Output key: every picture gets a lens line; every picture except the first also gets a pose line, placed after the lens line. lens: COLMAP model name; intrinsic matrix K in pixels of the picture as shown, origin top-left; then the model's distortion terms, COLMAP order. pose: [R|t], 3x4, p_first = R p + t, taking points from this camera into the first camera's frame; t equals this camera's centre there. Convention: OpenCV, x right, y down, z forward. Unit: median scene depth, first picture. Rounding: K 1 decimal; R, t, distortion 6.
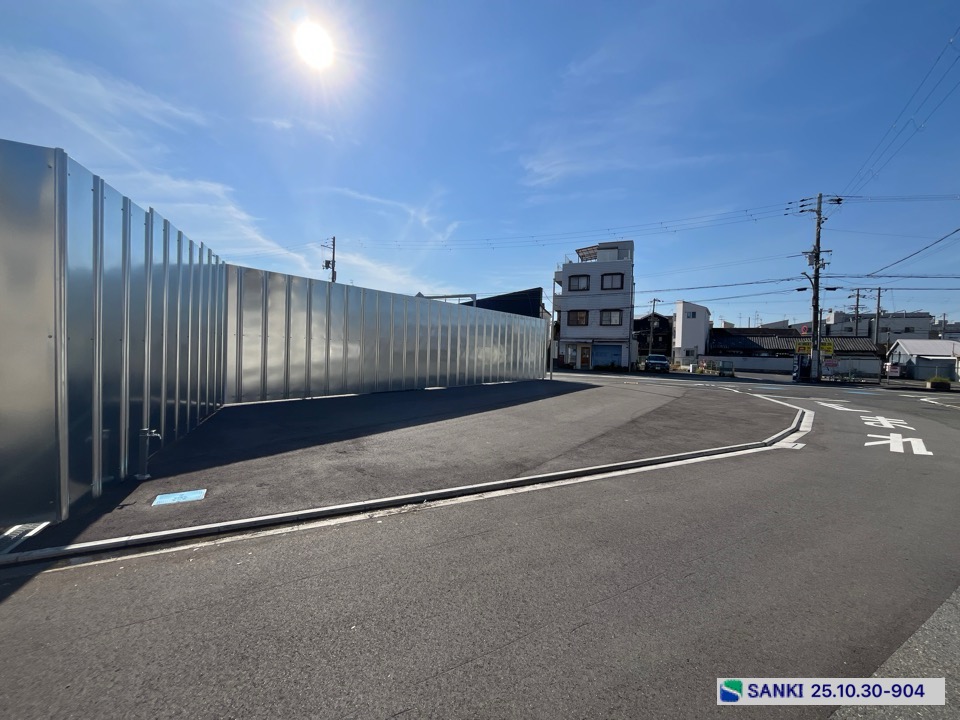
lens RADIAL K [[389.6, 0, 477.3], [0, 389.6, 360.0], [0, 0, 1]] dist [-0.002942, 0.000207]
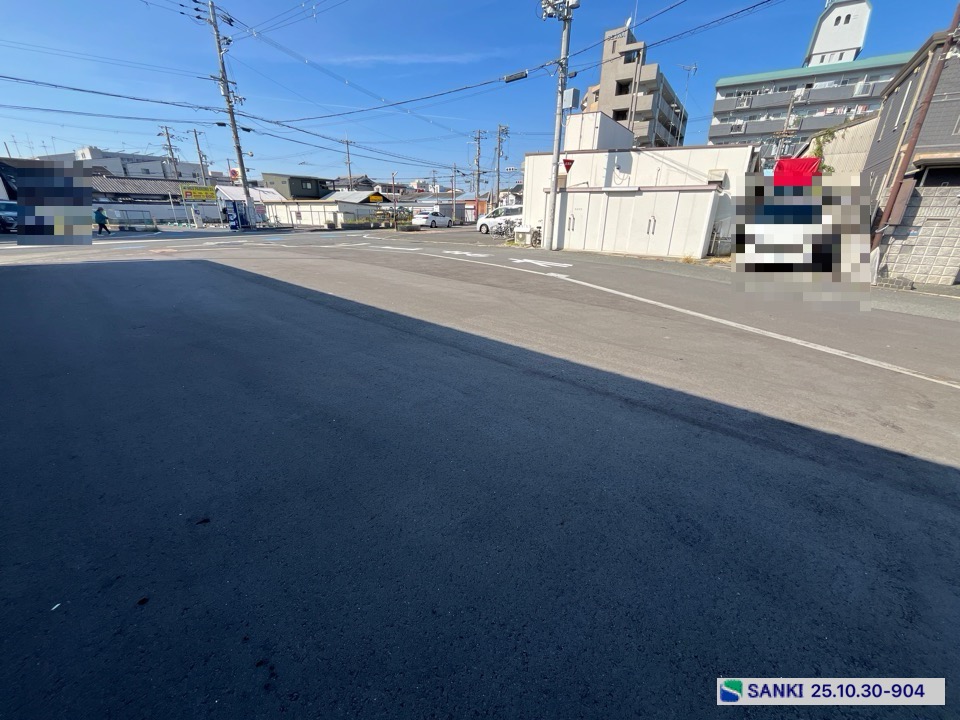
lens RADIAL K [[389.6, 0, 477.0], [0, 389.6, 360.5], [0, 0, 1]] dist [-0.002942, 0.000207]
pose [[0.062507, -0.379549, 0.923058, -0.184606], [0.008400, 0.925034, 0.379792, -0.010304], [-0.998009, -0.015986, 0.061009, 0.339986]]
